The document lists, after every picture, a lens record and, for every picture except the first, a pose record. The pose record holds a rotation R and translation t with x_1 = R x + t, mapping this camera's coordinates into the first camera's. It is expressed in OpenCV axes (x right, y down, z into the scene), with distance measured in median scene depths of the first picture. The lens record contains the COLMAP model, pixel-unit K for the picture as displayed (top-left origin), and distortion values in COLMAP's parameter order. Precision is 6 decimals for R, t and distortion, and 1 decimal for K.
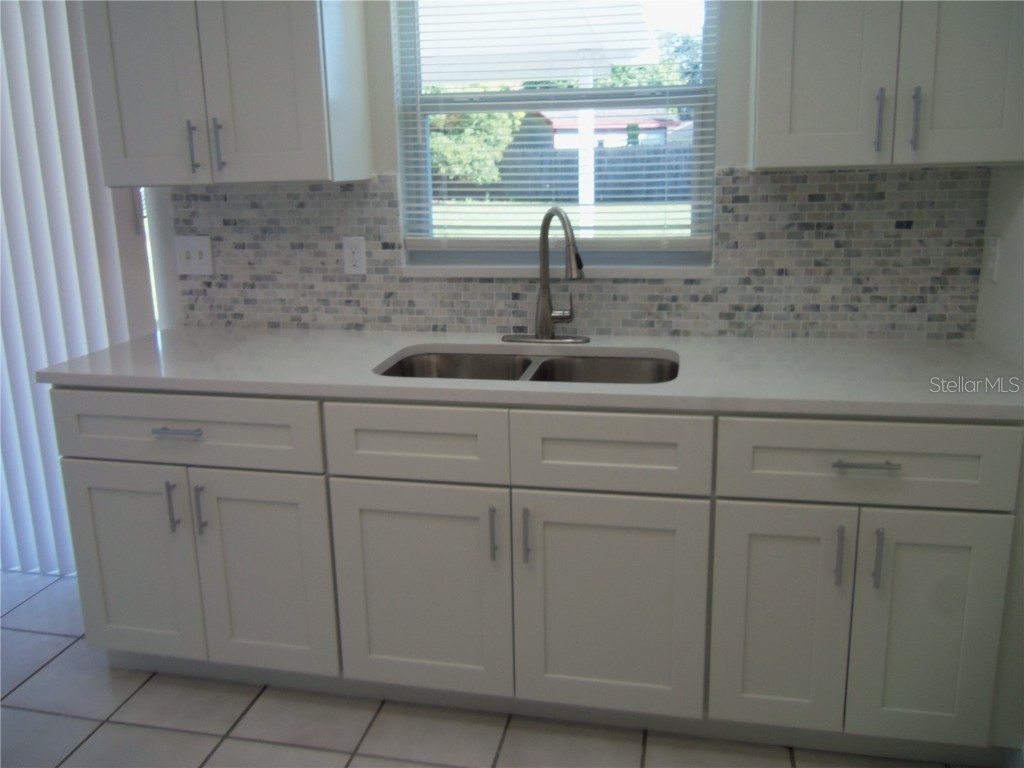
lens RADIAL K [[868.2, 0, 498.6], [0, 868.2, 362.9], [0, 0, 1]] dist [-0.027336, 0.078252]
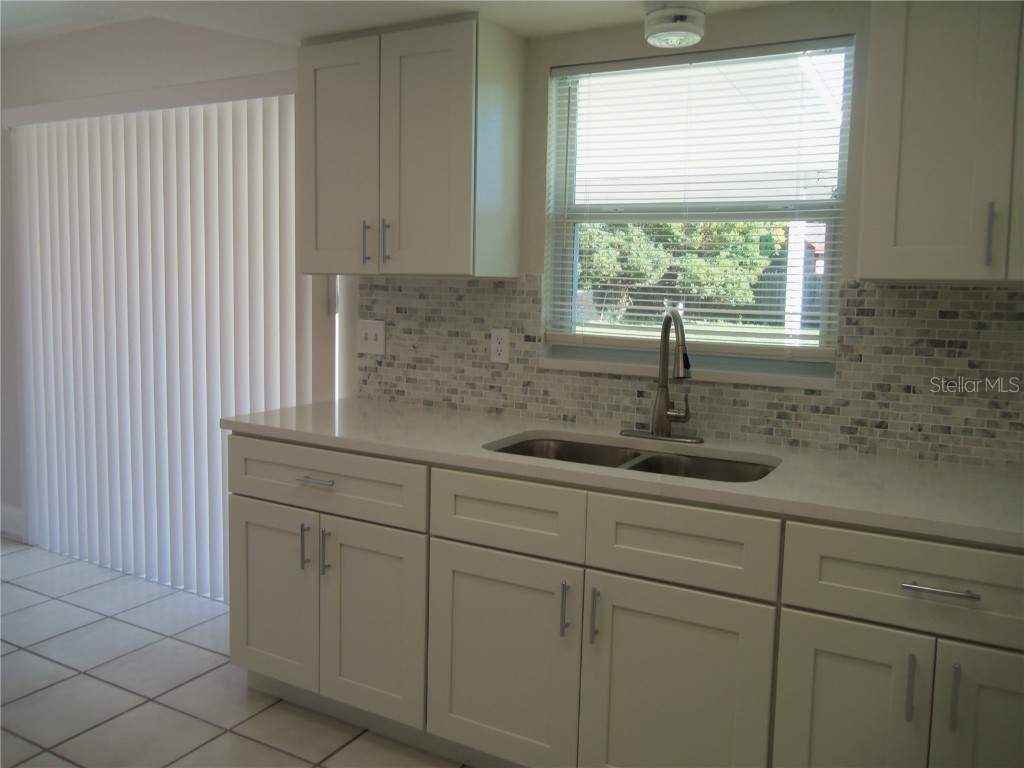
lens RADIAL K [[868.2, 0, 498.6], [0, 868.2, 362.9], [0, 0, 1]] dist [-0.027336, 0.078252]
pose [[0.953456, 0.072817, -0.292607, 0.155416], [-0.111213, 0.986911, -0.116785, 0.026453], [0.280273, 0.143891, 0.949074, -0.040321]]
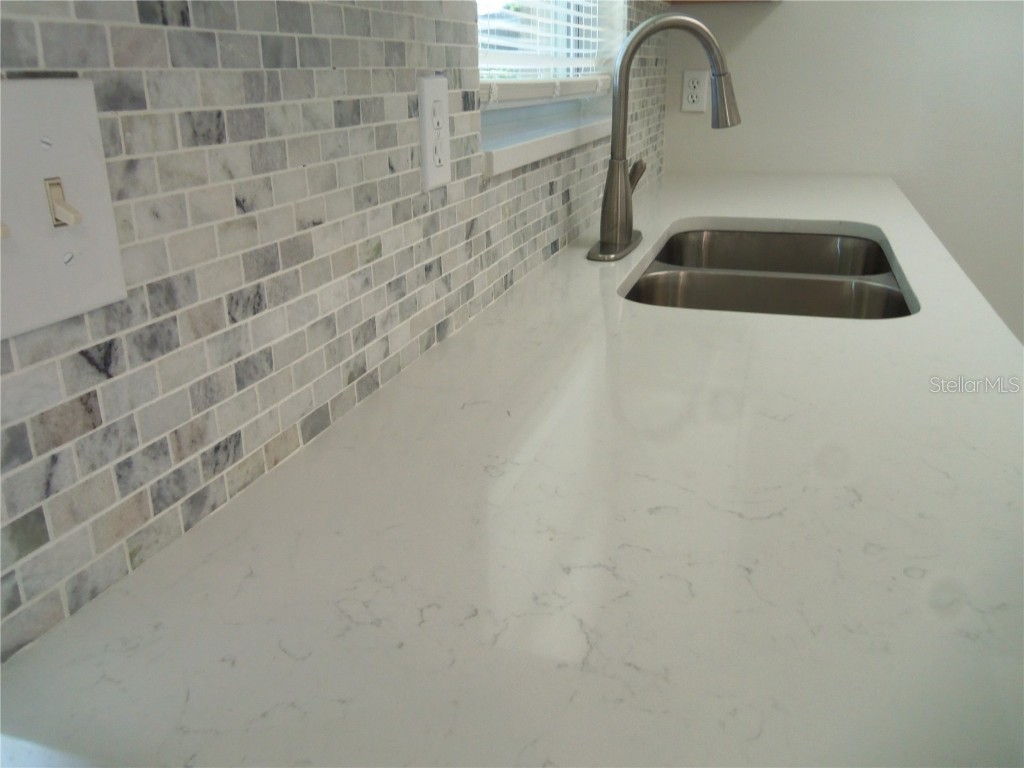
lens RADIAL K [[862.4, 0, 503.7], [0, 862.4, 366.4], [0, 0, 1]] dist [-0.029439, 0.051118]
pose [[0.099361, -0.303278, 0.947708, -0.524460], [0.237136, 0.932197, 0.273452, -0.124834], [-0.966382, 0.197565, 0.164543, 0.937189]]
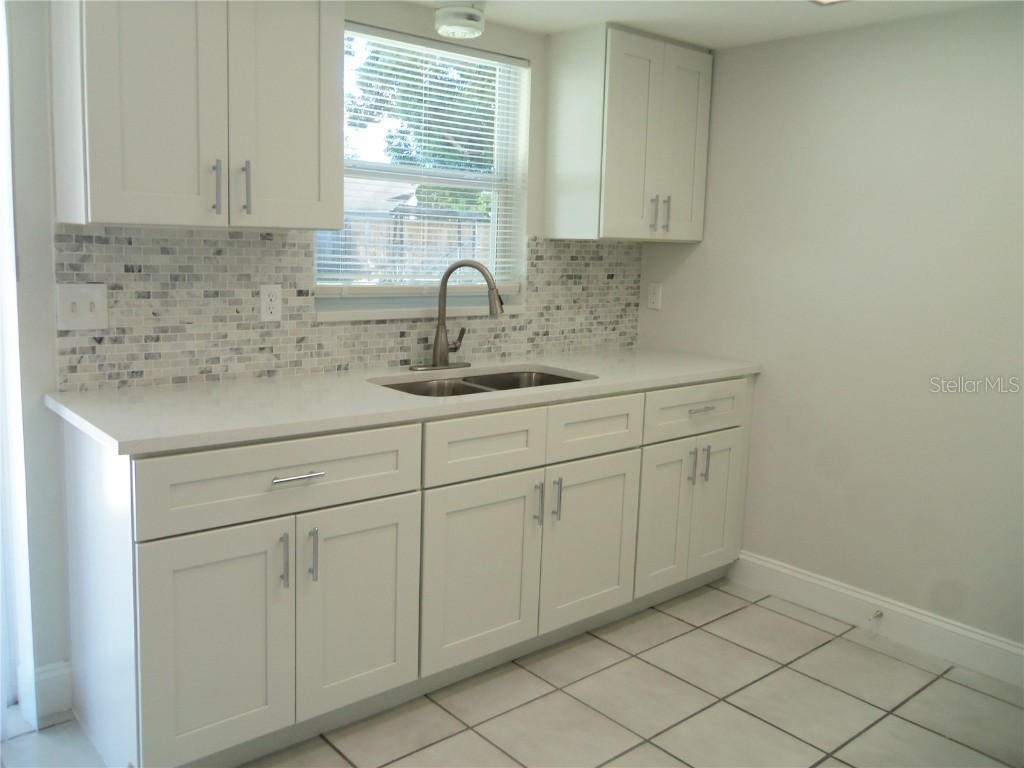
lens RADIAL K [[862.4, 0, 503.7], [0, 862.4, 366.4], [0, 0, 1]] dist [-0.029439, 0.051118]
pose [[0.598350, -0.071227, 0.798063, -0.817892], [0.134216, 0.990877, -0.012193, -0.000735], [-0.789914, 0.114409, 0.602451, 0.182978]]
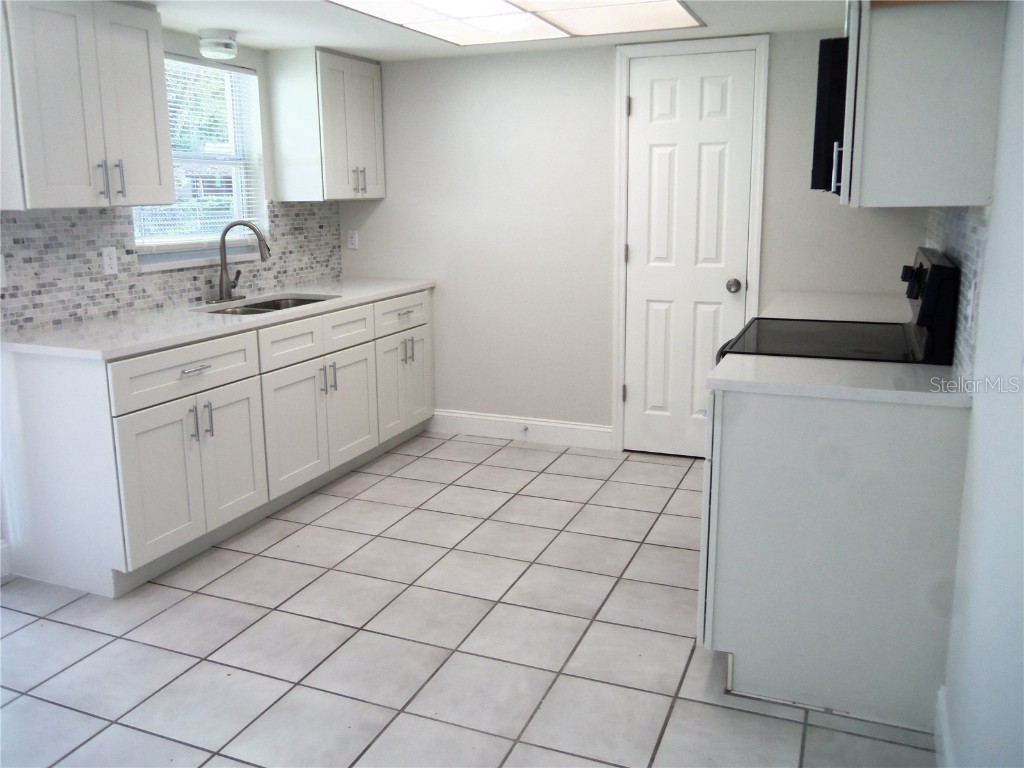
lens RADIAL K [[862.4, 0, 503.7], [0, 862.4, 366.4], [0, 0, 1]] dist [-0.029439, 0.051118]
pose [[0.173985, -0.171728, 0.969659, -1.411674], [0.226470, 0.965261, 0.130314, 0.001814], [-0.958353, 0.196926, 0.206832, 0.153148]]
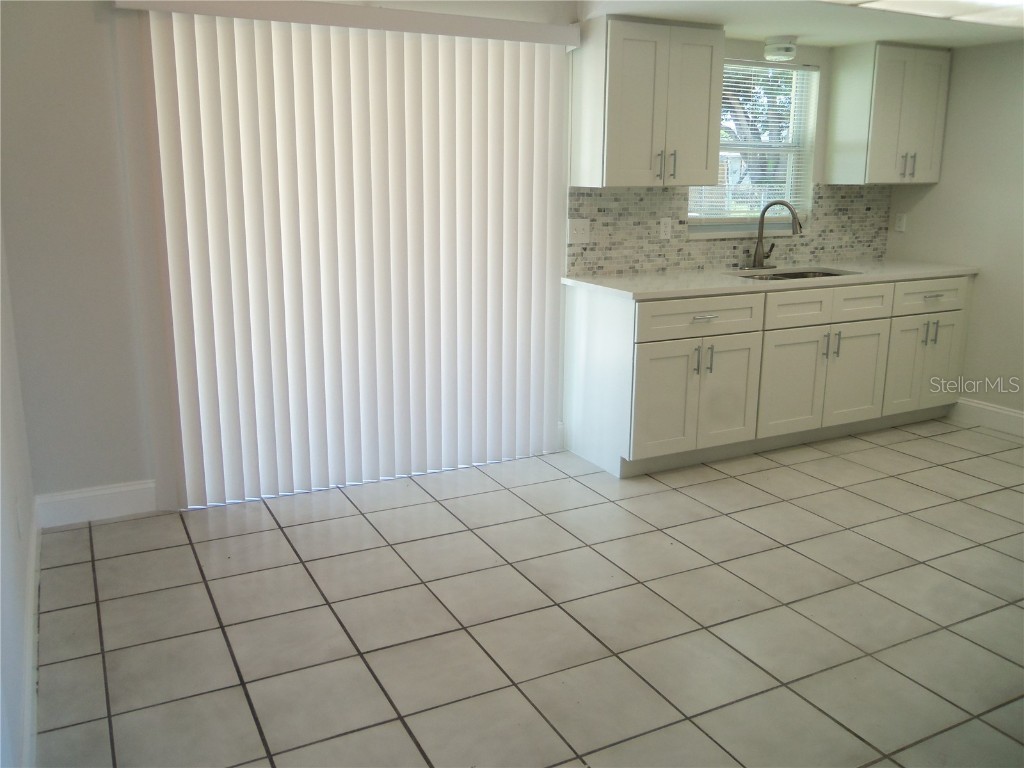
lens RADIAL K [[862.4, 0, 503.7], [0, 862.4, 366.4], [0, 0, 1]] dist [-0.029439, 0.051118]
pose [[0.769554, -0.113851, 0.628350, -1.555318], [0.124677, 0.991830, 0.027015, 0.066245], [-0.626292, 0.057551, 0.777461, -0.138676]]
